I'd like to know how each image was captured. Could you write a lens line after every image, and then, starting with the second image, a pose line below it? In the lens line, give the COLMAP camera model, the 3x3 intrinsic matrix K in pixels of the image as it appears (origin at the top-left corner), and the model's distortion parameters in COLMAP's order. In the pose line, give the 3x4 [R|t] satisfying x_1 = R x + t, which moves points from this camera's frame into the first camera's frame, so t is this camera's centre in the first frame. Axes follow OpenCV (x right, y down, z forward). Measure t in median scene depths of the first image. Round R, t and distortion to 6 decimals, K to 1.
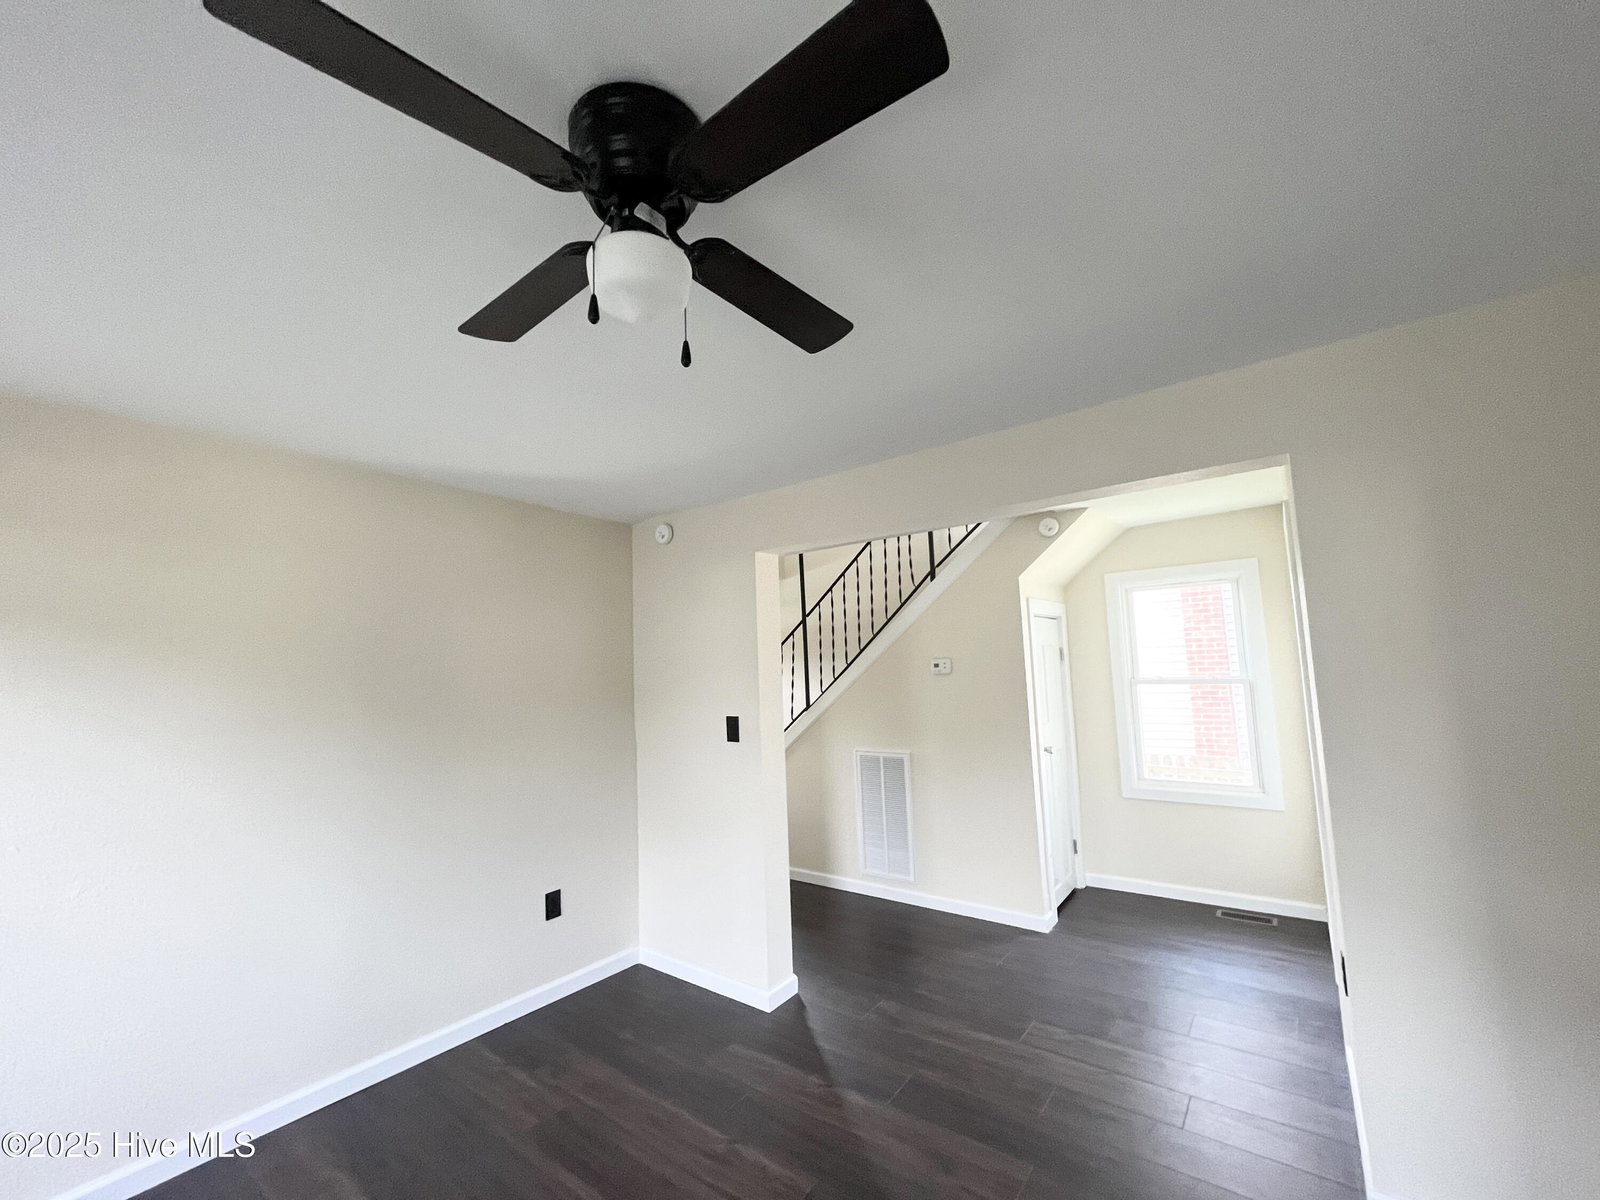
lens RADIAL K [[634.5, 0, 800.5], [0, 634.5, 605.6], [0, 0, 1]] dist [-0.014653, -0.000037]
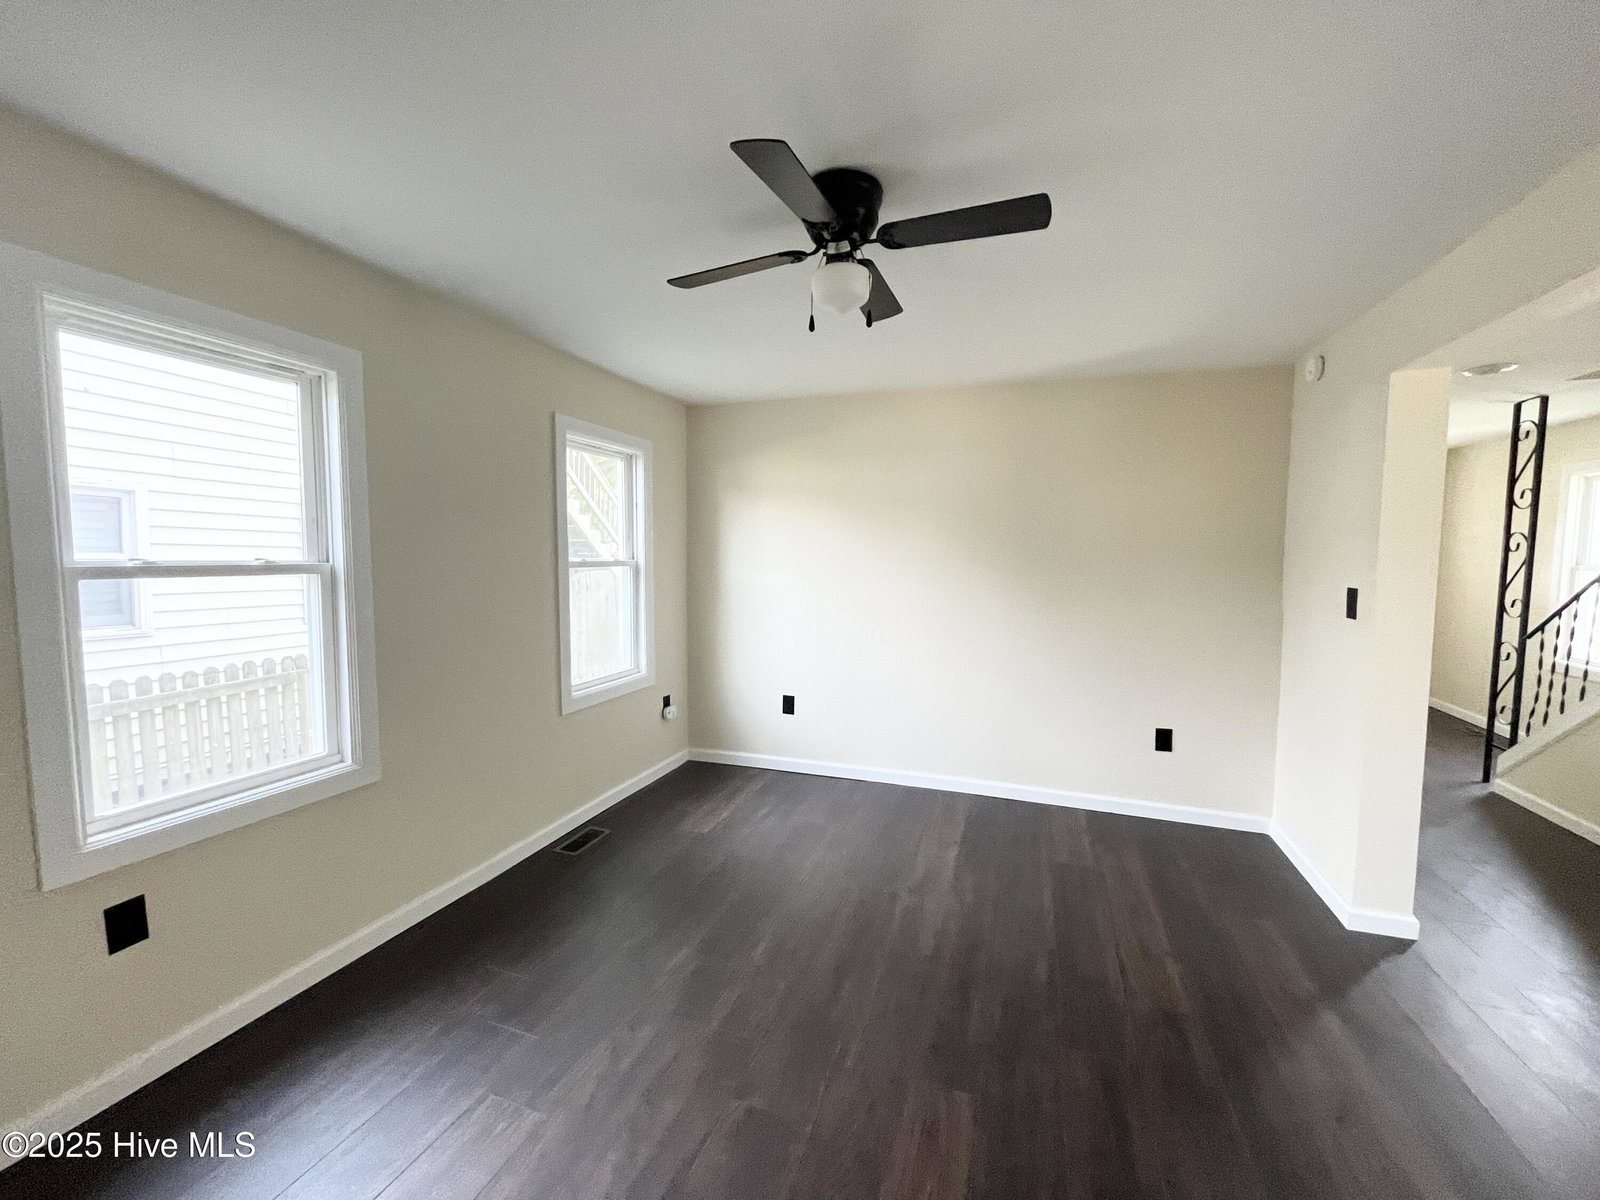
lens RADIAL K [[634.5, 0, 800.5], [0, 634.5, 605.6], [0, 0, 1]] dist [-0.014653, -0.000037]
pose [[0.294637, 0.113275, -0.948872, 0.457518], [0.079281, 0.986629, 0.142400, 0.026061], [0.952315, -0.117184, 0.281717, 0.093562]]
